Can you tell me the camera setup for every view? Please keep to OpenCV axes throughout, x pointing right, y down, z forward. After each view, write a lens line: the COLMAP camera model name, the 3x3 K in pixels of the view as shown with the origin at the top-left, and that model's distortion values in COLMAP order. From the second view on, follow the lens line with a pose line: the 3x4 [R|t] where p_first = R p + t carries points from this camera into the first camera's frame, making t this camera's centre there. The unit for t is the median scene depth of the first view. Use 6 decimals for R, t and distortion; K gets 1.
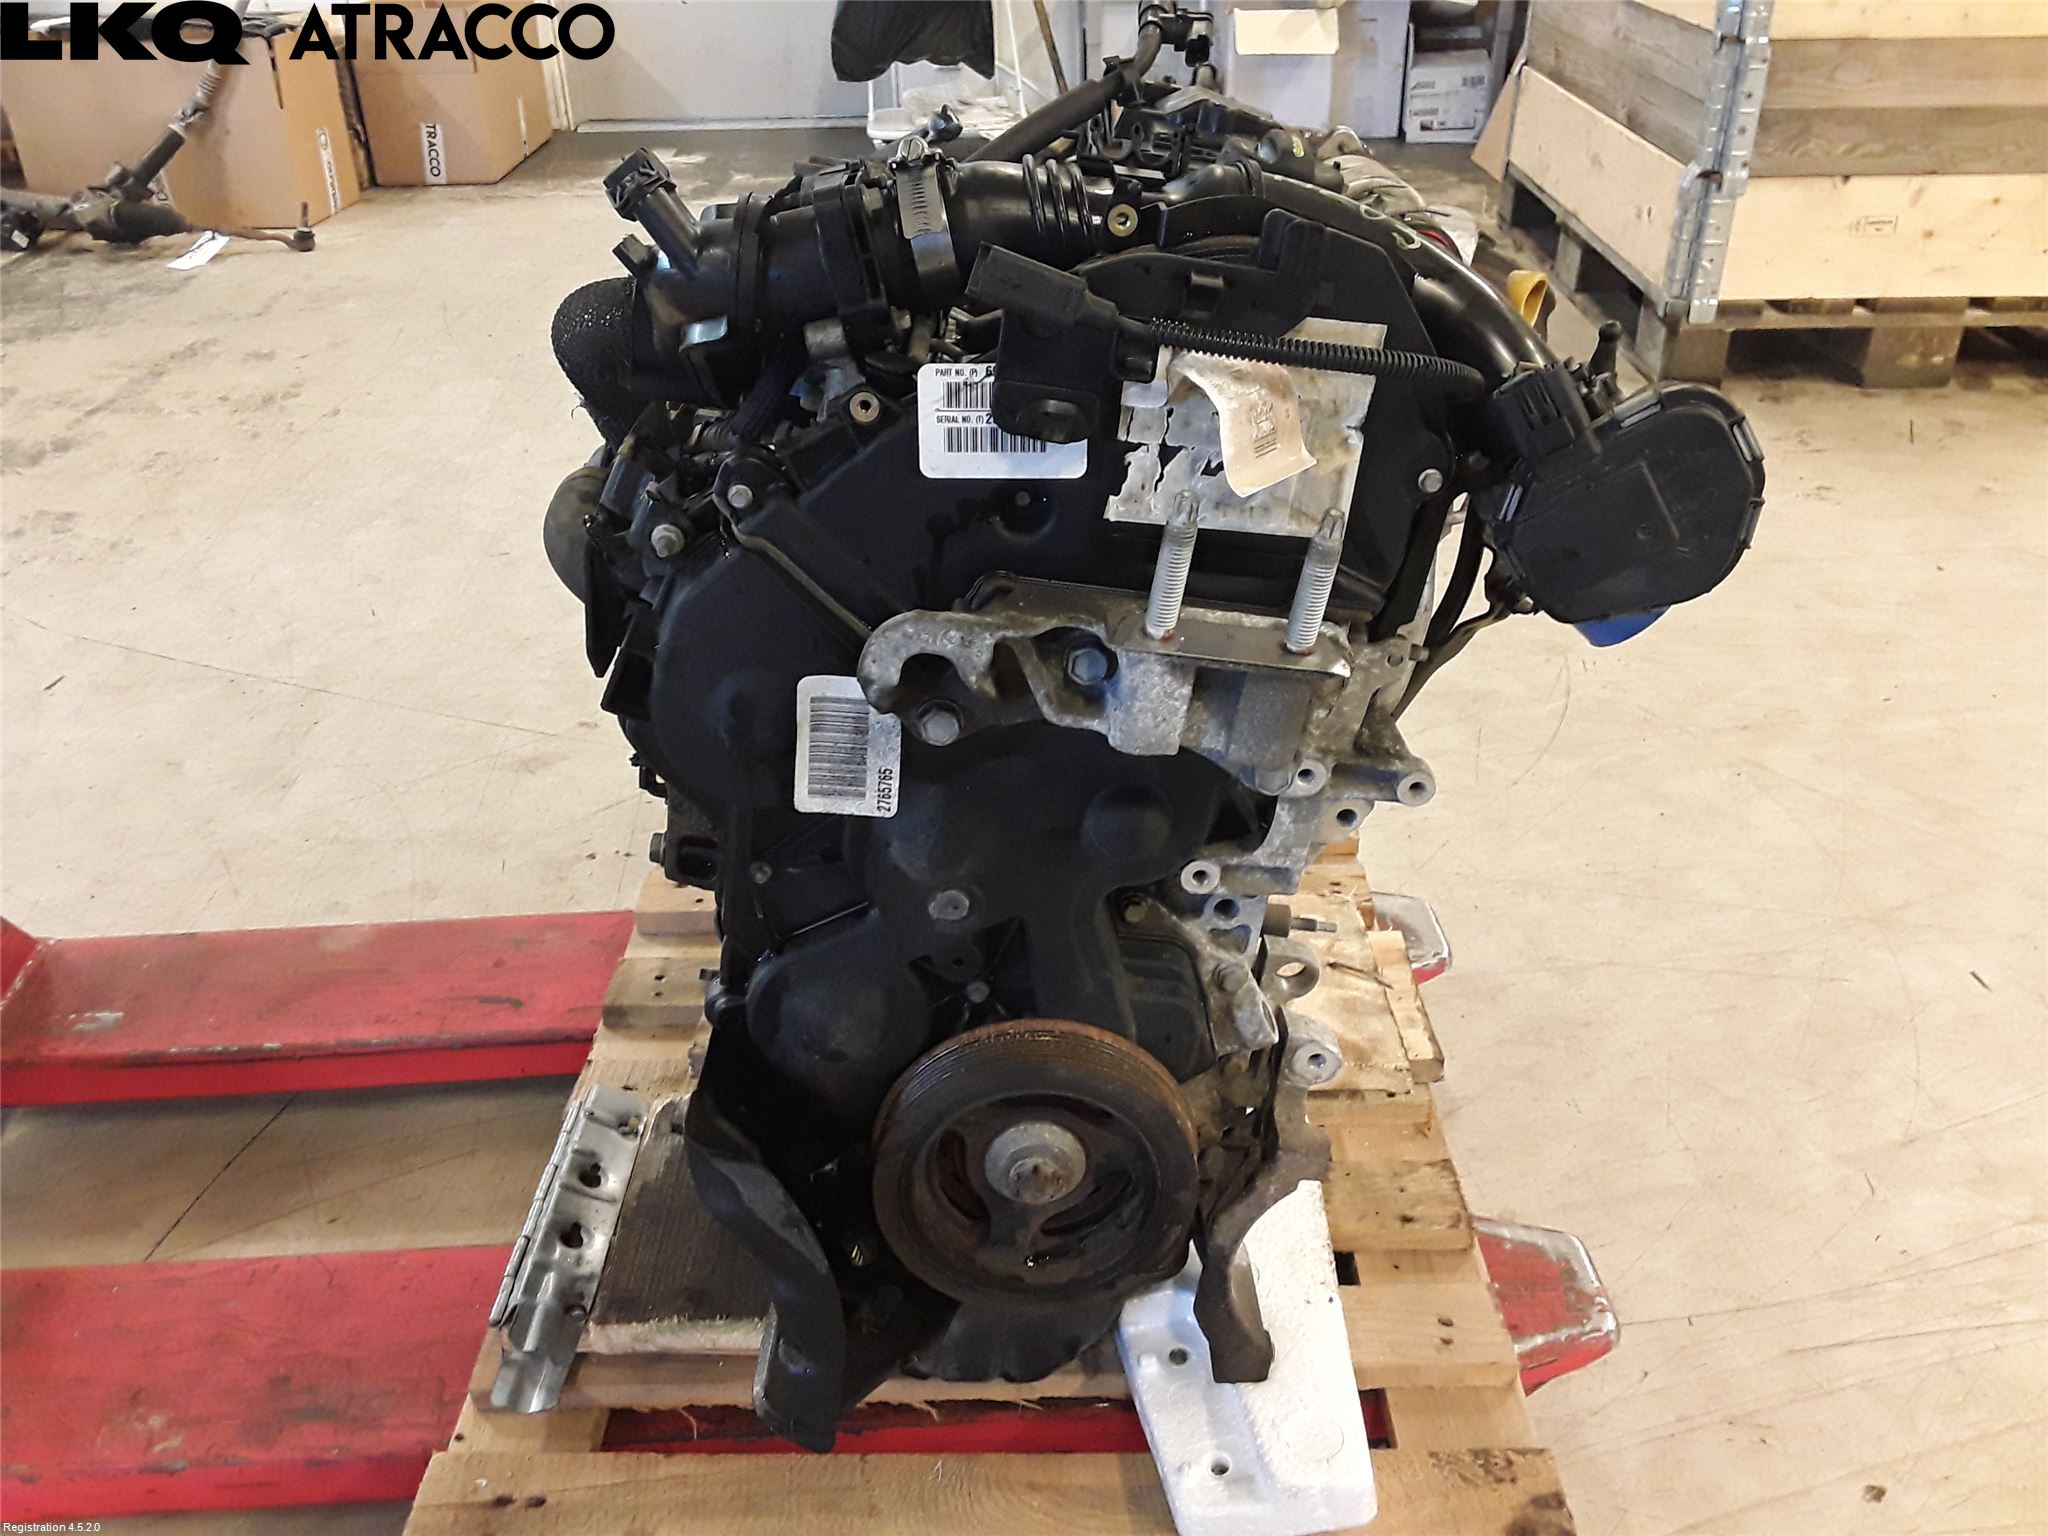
lens RADIAL K [[1674.3, 0, 1026.9], [0, 1674.3, 772.2], [0, 0, 1]] dist [0.061618, -0.099430]
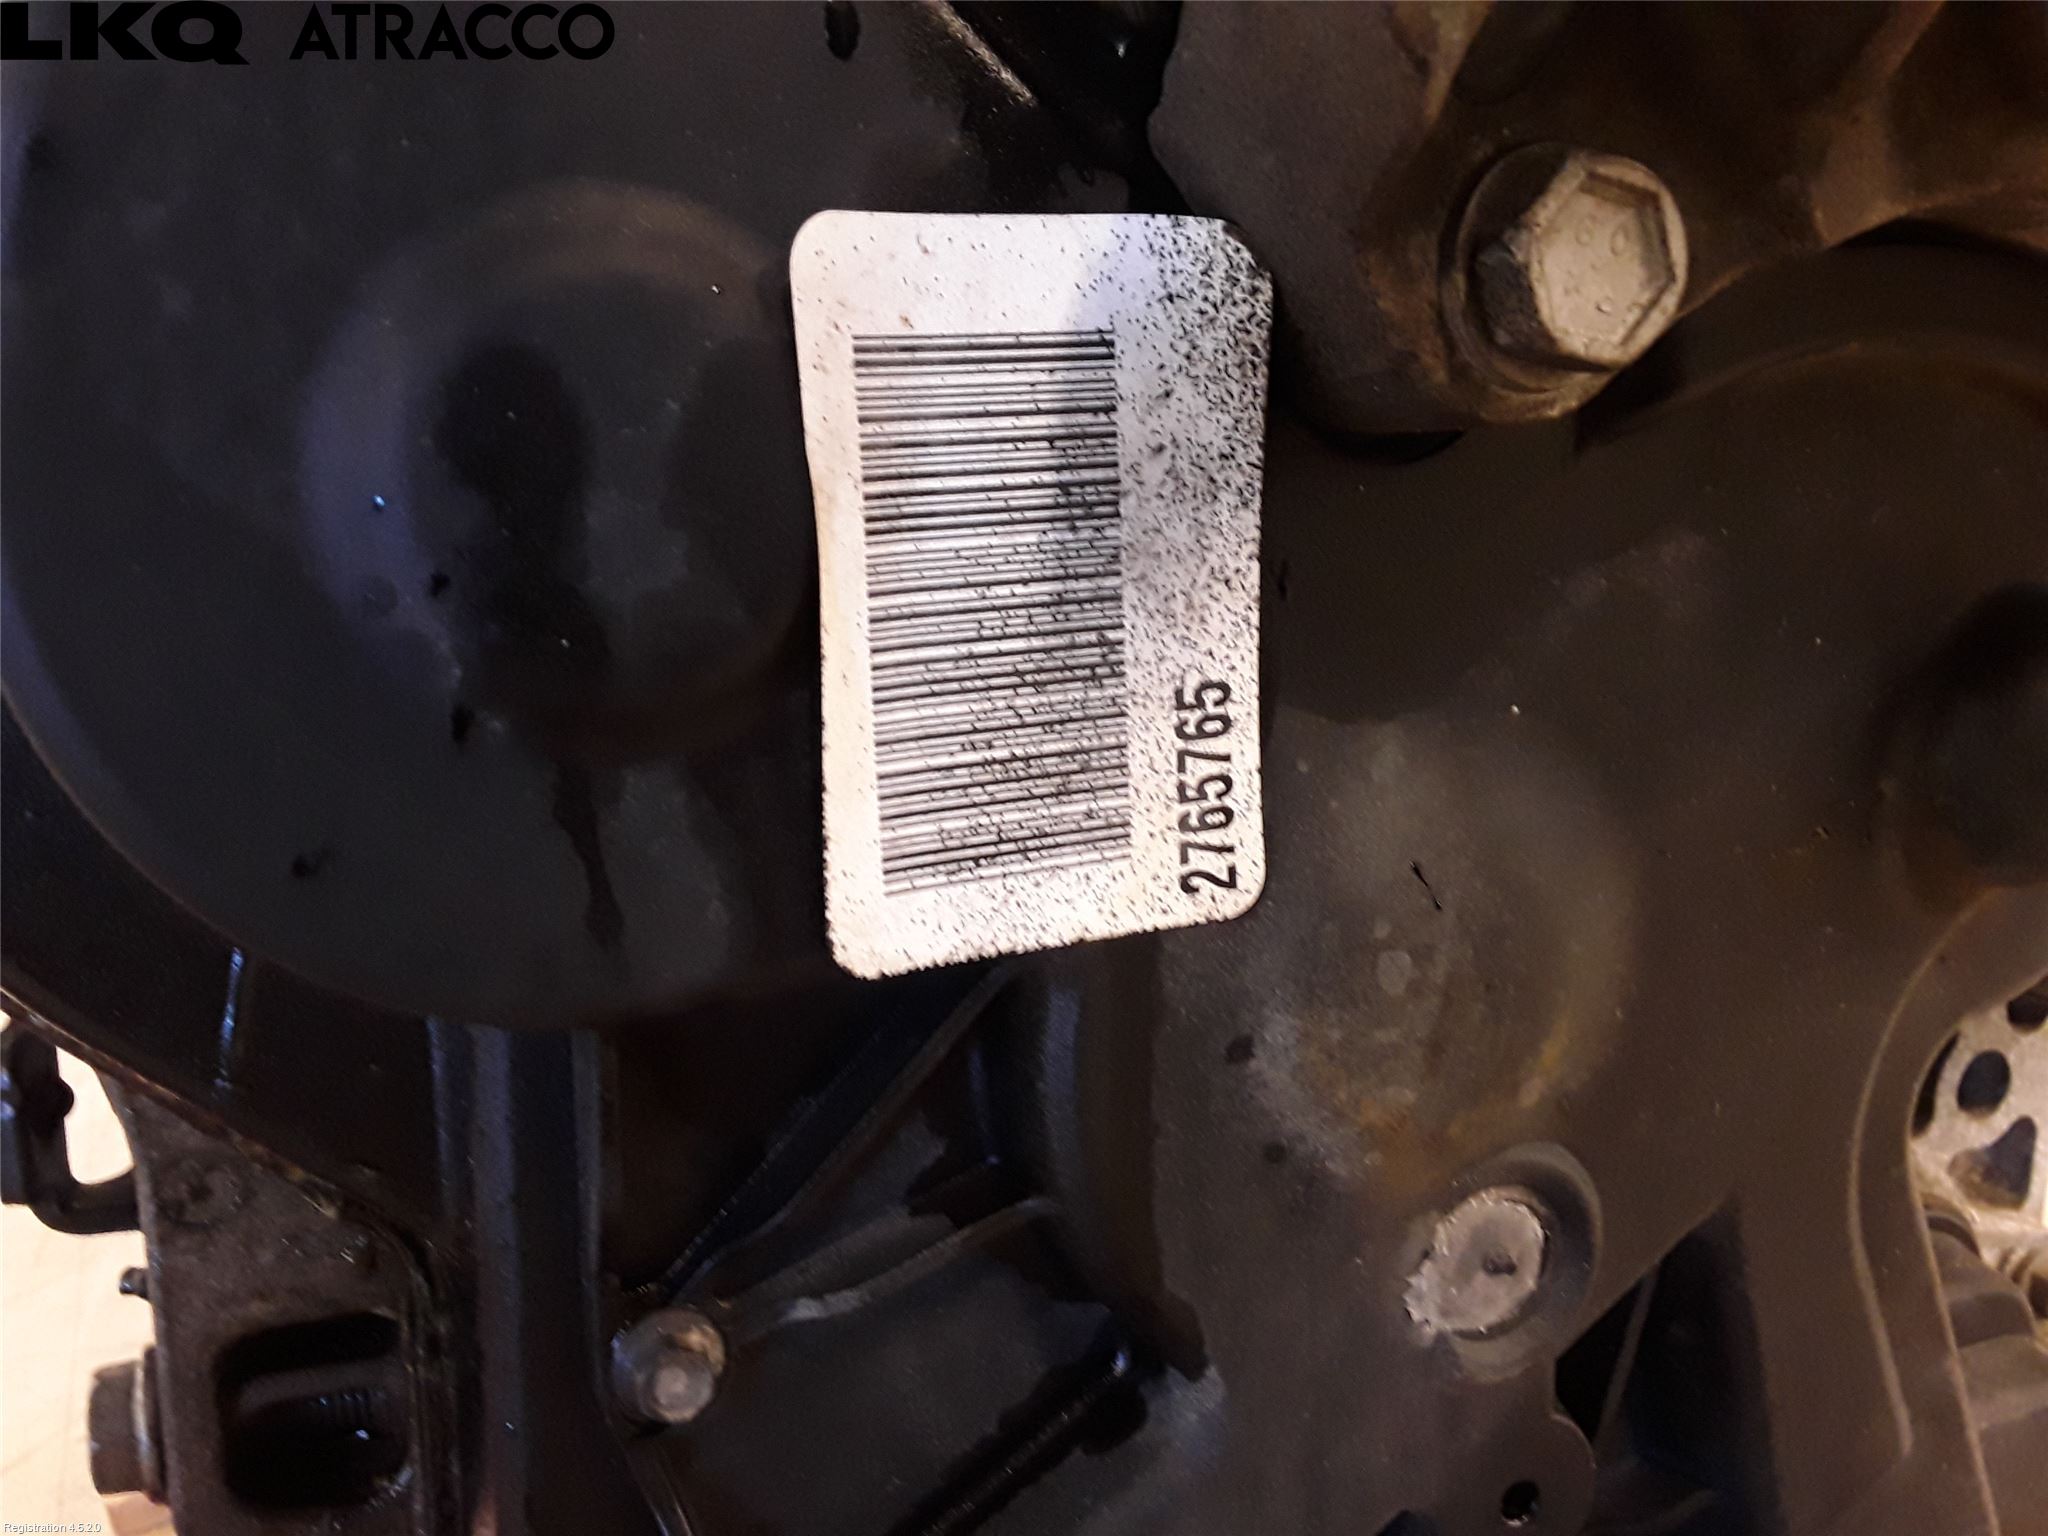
lens RADIAL K [[1674.3, 0, 1018.3], [0, 1674.3, 756.5], [0, 0, 1]] dist [0.061618, -0.099430]
pose [[0.926995, -0.191904, 0.322263, -0.177874], [0.275250, 0.931720, -0.236930, 0.052345], [-0.254791, 0.308336, 0.916521, 0.794737]]
